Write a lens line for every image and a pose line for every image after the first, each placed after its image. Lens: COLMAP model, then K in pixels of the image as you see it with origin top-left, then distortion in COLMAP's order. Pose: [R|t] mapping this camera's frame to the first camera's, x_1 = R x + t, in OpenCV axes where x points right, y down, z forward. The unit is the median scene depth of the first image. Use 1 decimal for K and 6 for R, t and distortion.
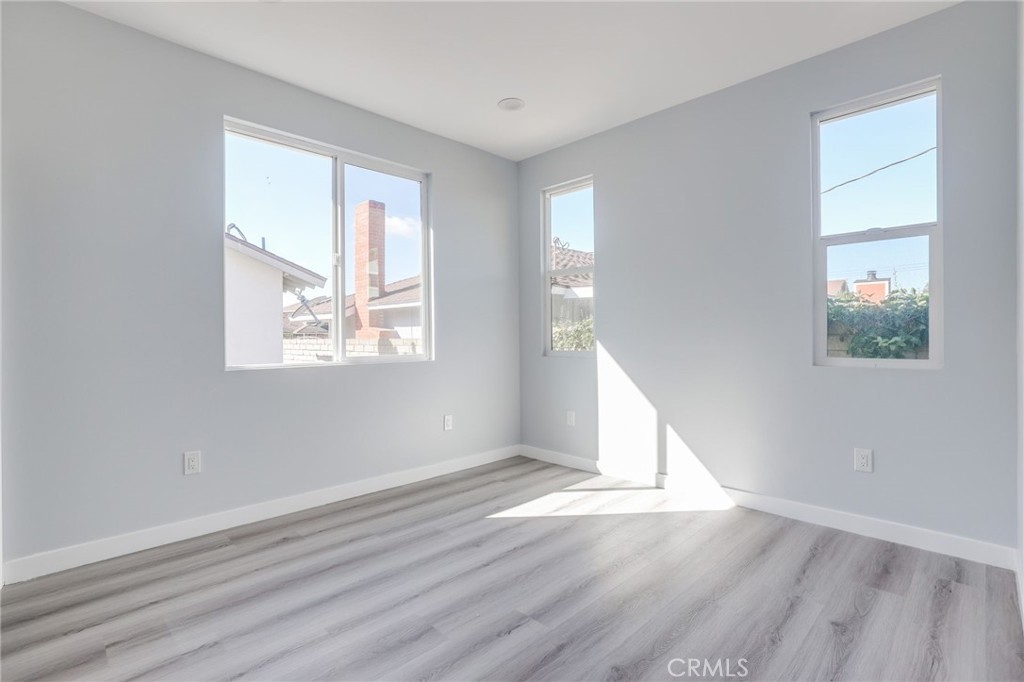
lens RADIAL K [[444.7, 0, 506.9], [0, 444.7, 334.9], [0, 0, 1]] dist [-0.042052, 0.015164]
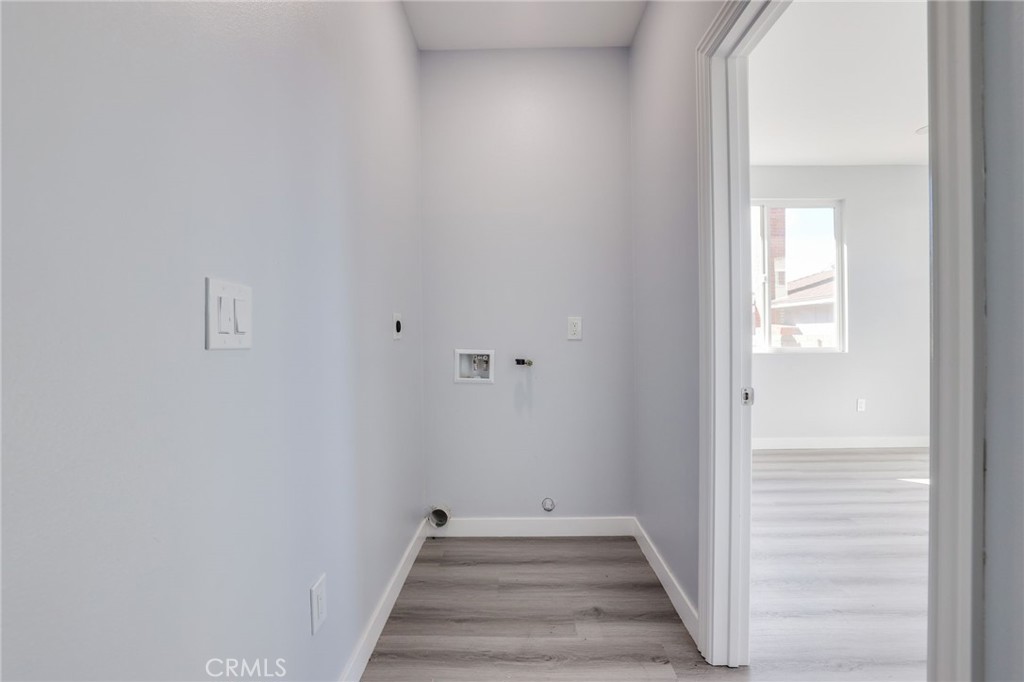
lens RADIAL K [[444.7, 0, 506.9], [0, 444.7, 334.9], [0, 0, 1]] dist [-0.042052, 0.015164]
pose [[0.690370, 0.007142, -0.723421, 0.055461], [-0.000934, 0.999959, 0.008980, -0.000816], [0.723456, -0.005524, 0.690348, -0.498698]]
